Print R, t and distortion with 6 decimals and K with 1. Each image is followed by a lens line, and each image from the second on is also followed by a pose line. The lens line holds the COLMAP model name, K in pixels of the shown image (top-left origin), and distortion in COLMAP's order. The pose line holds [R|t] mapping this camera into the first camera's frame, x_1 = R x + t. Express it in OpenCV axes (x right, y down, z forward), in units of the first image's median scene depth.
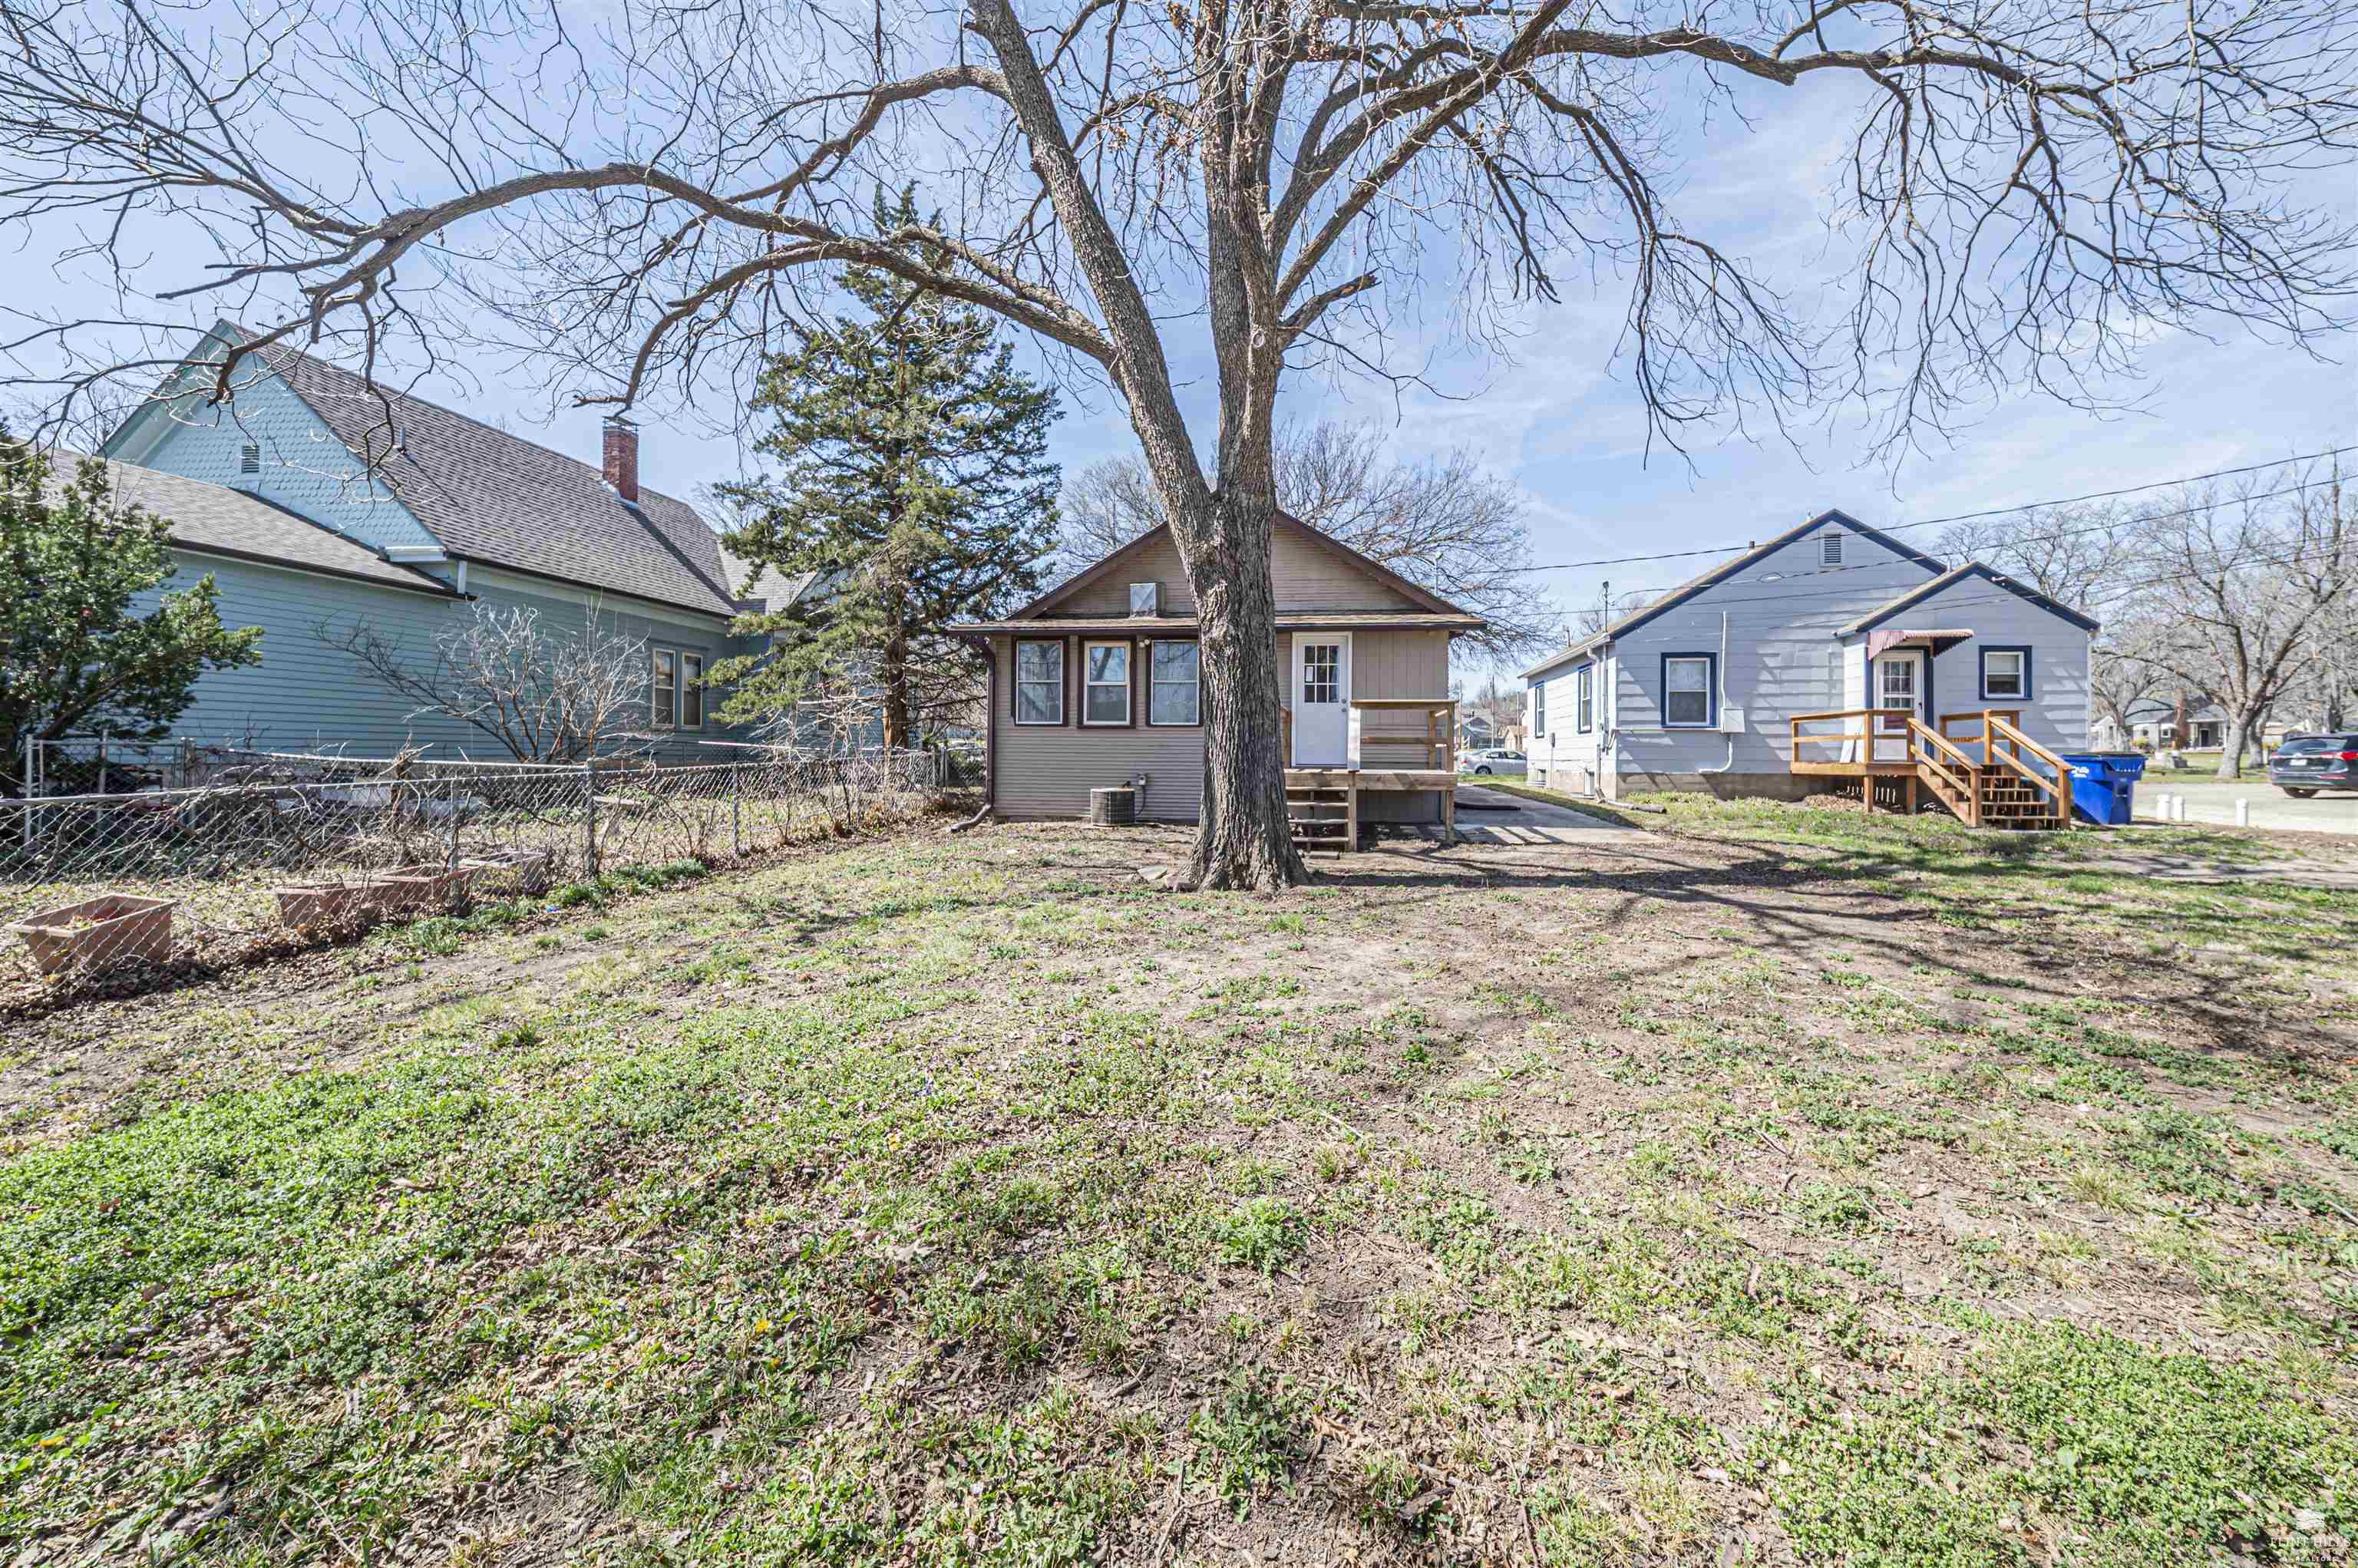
lens RADIAL K [[849.0, 0, 1208.9], [0, 849.0, 735.2], [0, 0, 1]] dist [0.001067, -0.004653]
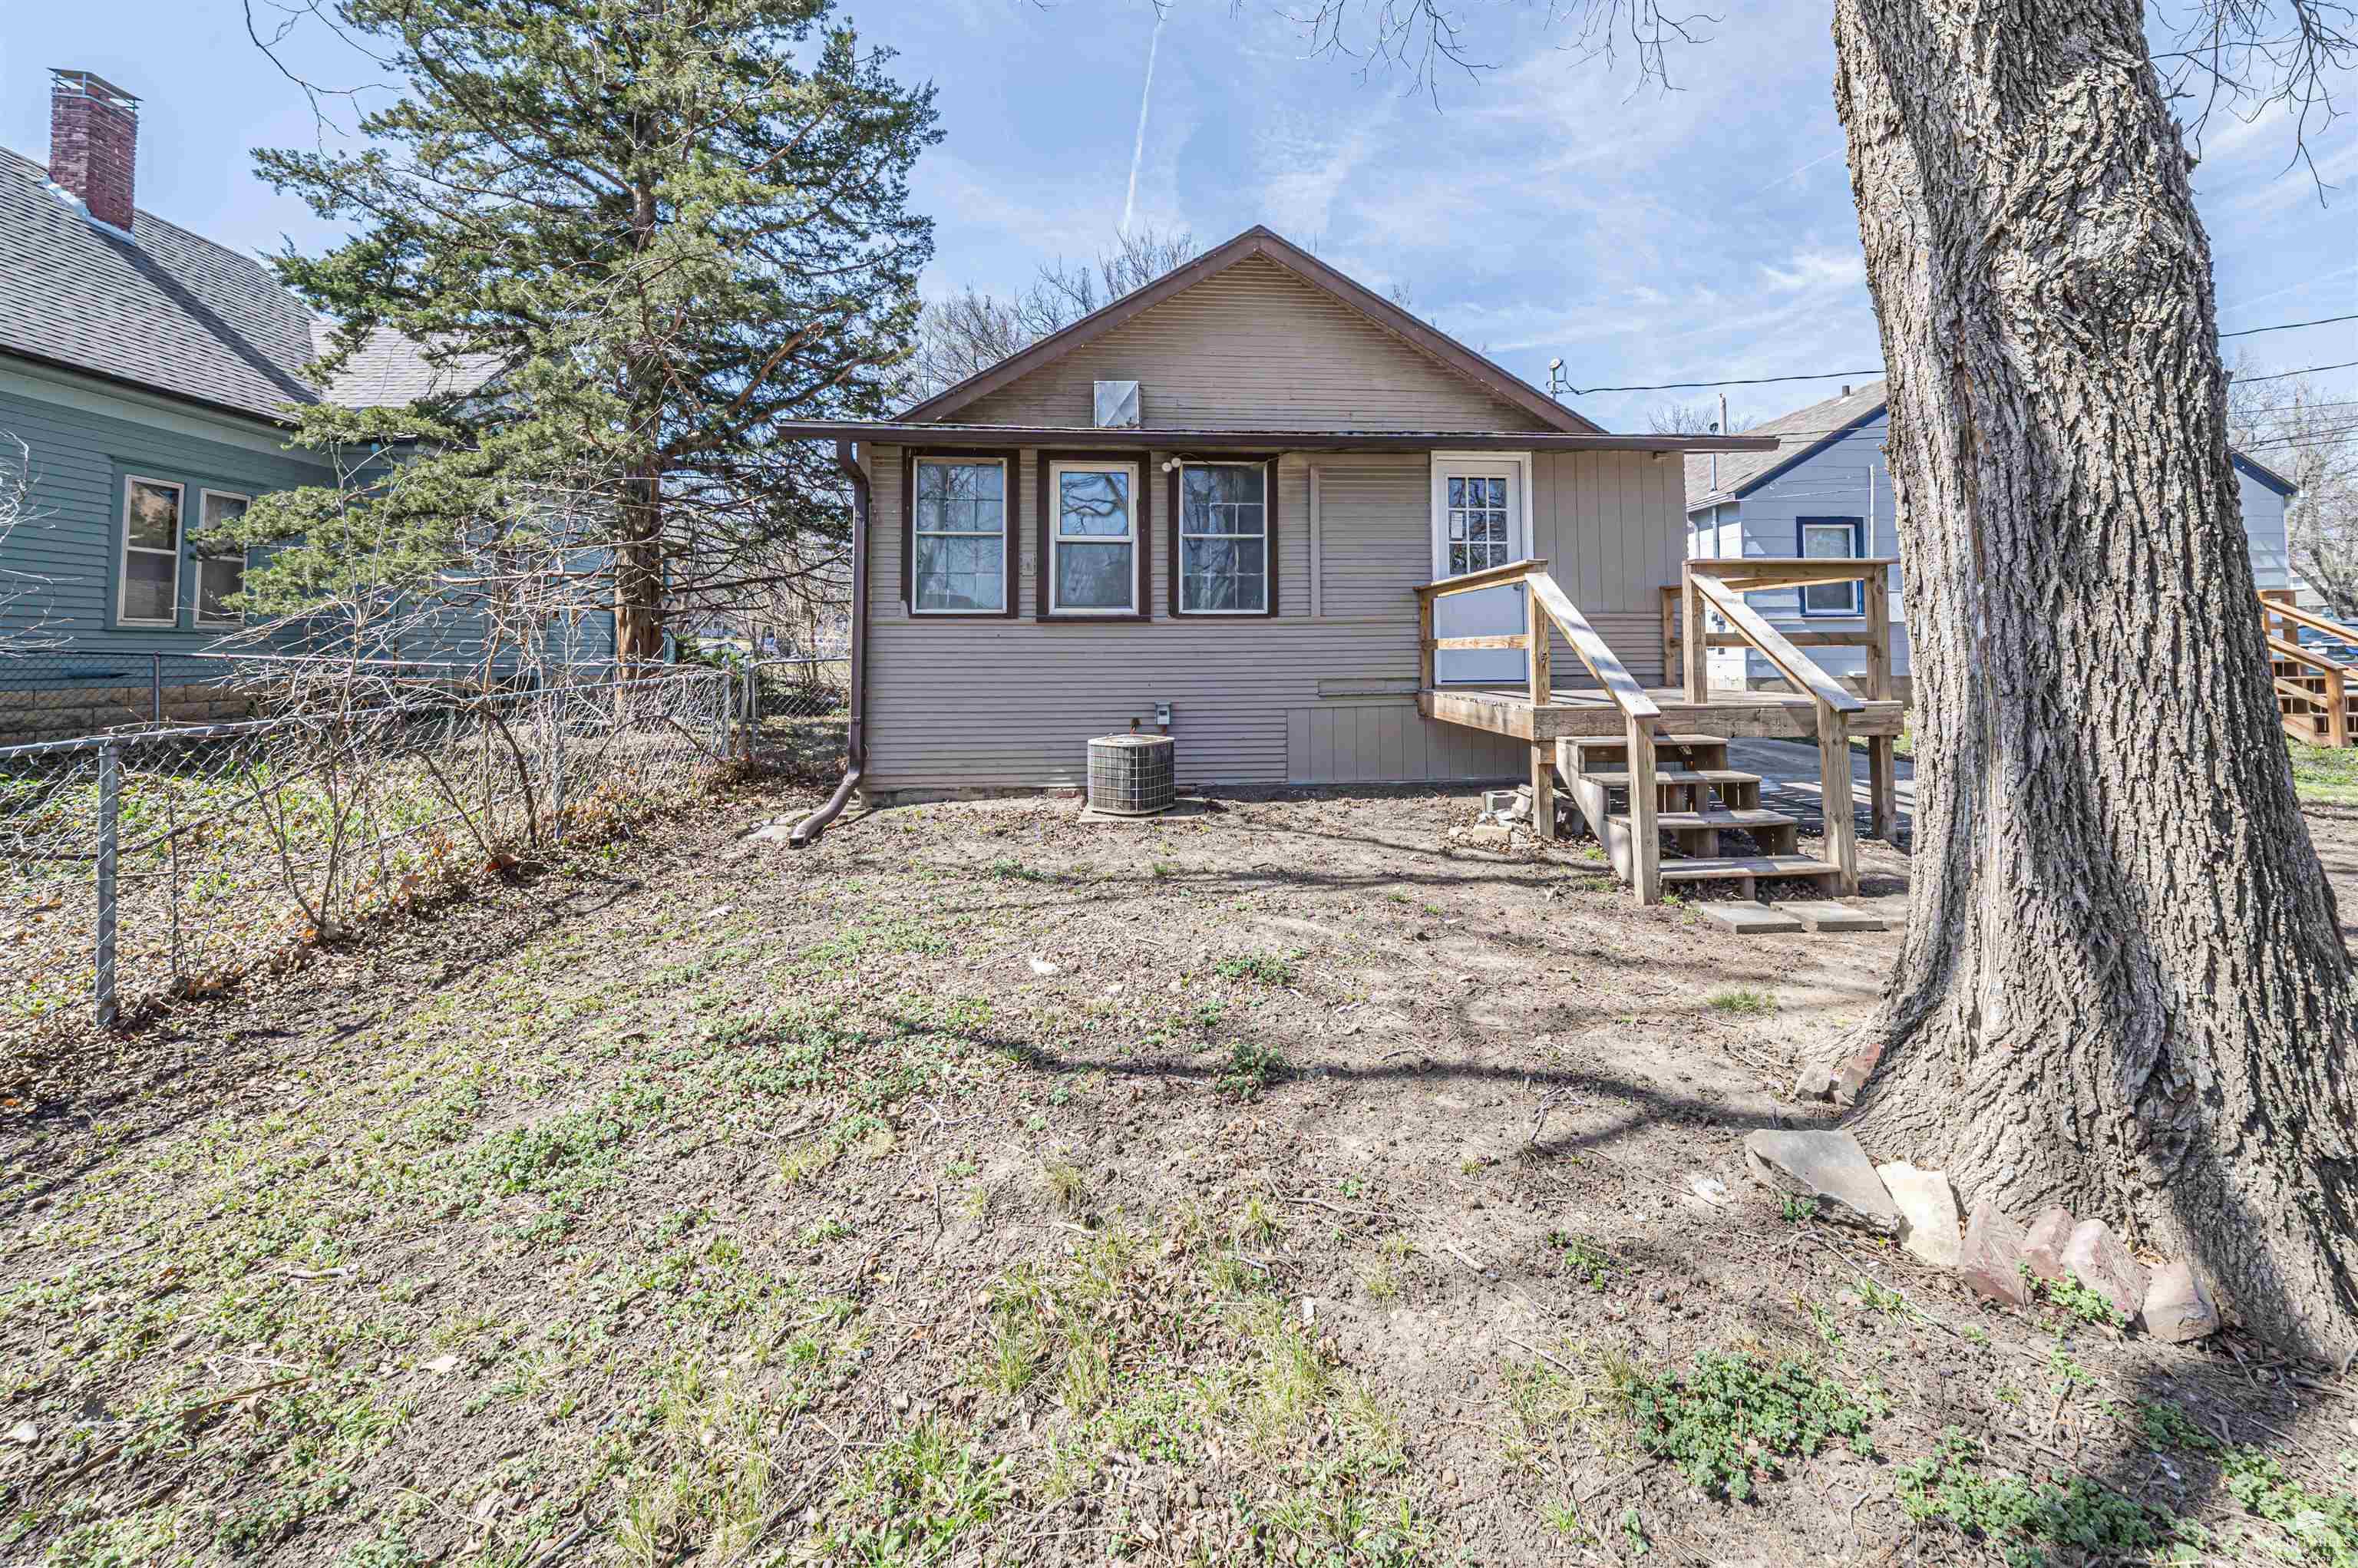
lens RADIAL K [[837.7, 0, 1179.6], [0, 837.7, 593.9], [0, 0, 1]] dist [0.001183, 0.000029]
pose [[0.971915, 0.003045, 0.235314, -0.156720], [0.007929, 0.998925, -0.045674, -0.000323], [-0.235200, 0.046257, 0.970846, 0.383734]]
